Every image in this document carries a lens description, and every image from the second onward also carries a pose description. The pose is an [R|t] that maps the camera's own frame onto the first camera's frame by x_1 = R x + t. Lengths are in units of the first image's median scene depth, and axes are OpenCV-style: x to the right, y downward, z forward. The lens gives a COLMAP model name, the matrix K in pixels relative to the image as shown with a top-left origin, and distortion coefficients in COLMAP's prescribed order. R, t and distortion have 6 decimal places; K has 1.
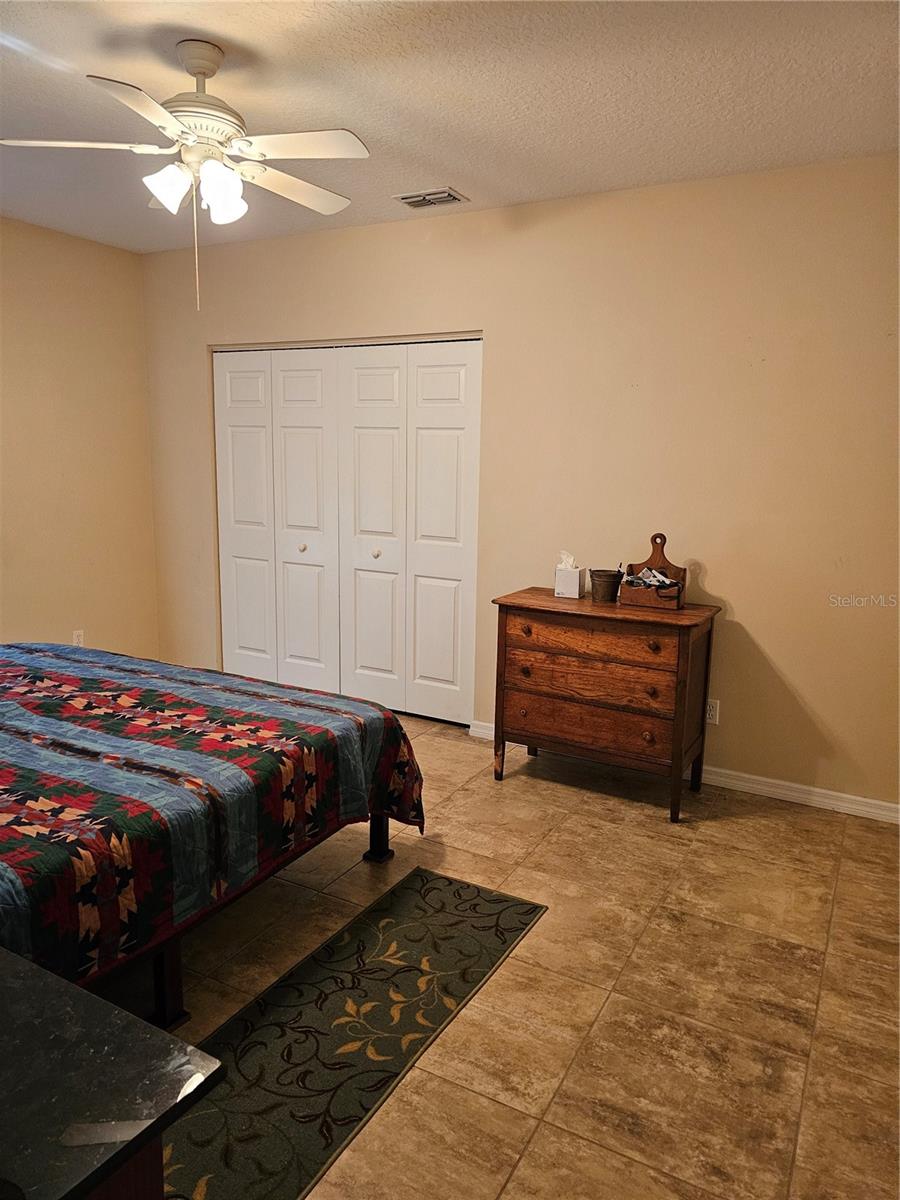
lens RADIAL K [[805.8, 0, 445.4], [0, 805.8, 602.6], [0, 0, 1]] dist [0.056910, -0.048567]
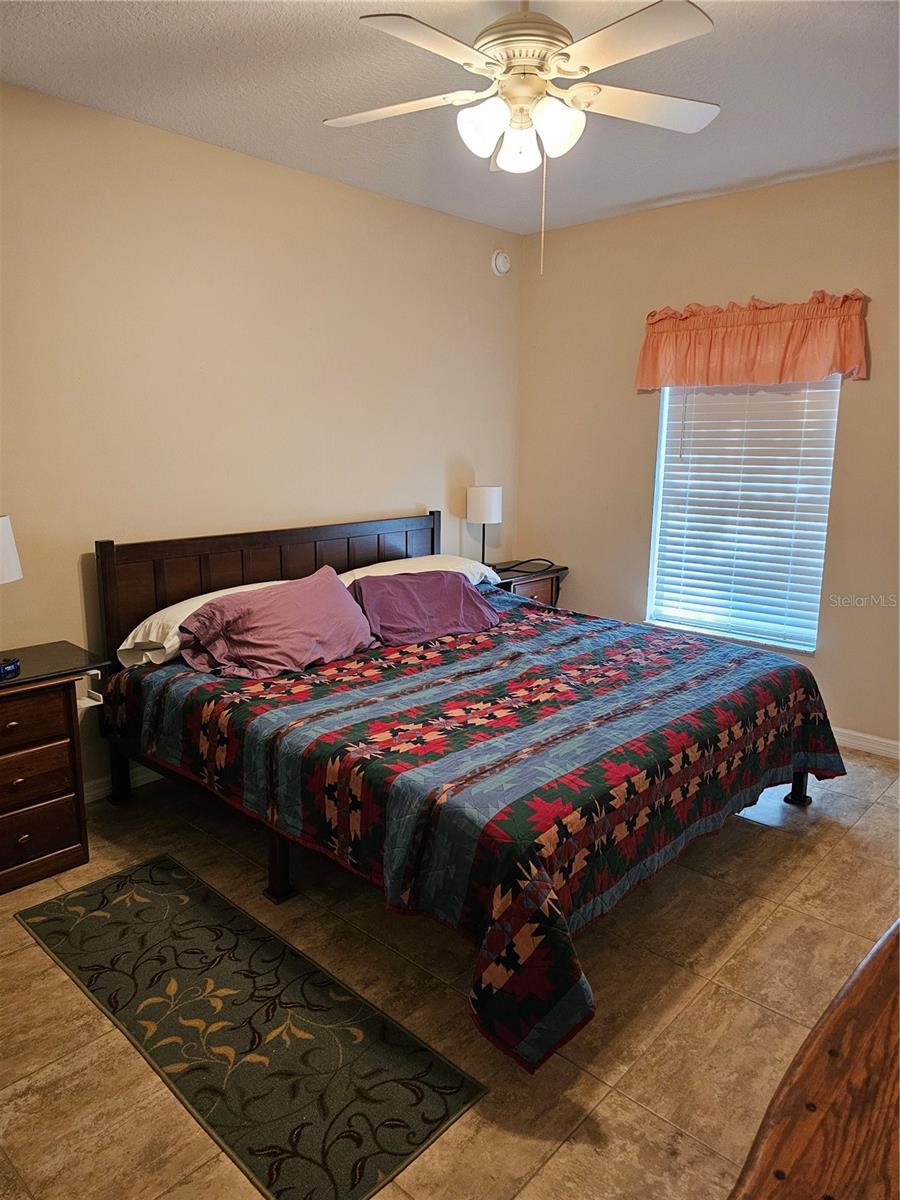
lens RADIAL K [[805.8, 0, 445.4], [0, 805.8, 602.6], [0, 0, 1]] dist [0.056910, -0.048567]
pose [[-0.238711, 0.176641, -0.954890, 0.675675], [-0.180879, 0.958021, 0.222437, -0.226578], [0.954096, 0.225818, -0.196740, 1.322196]]
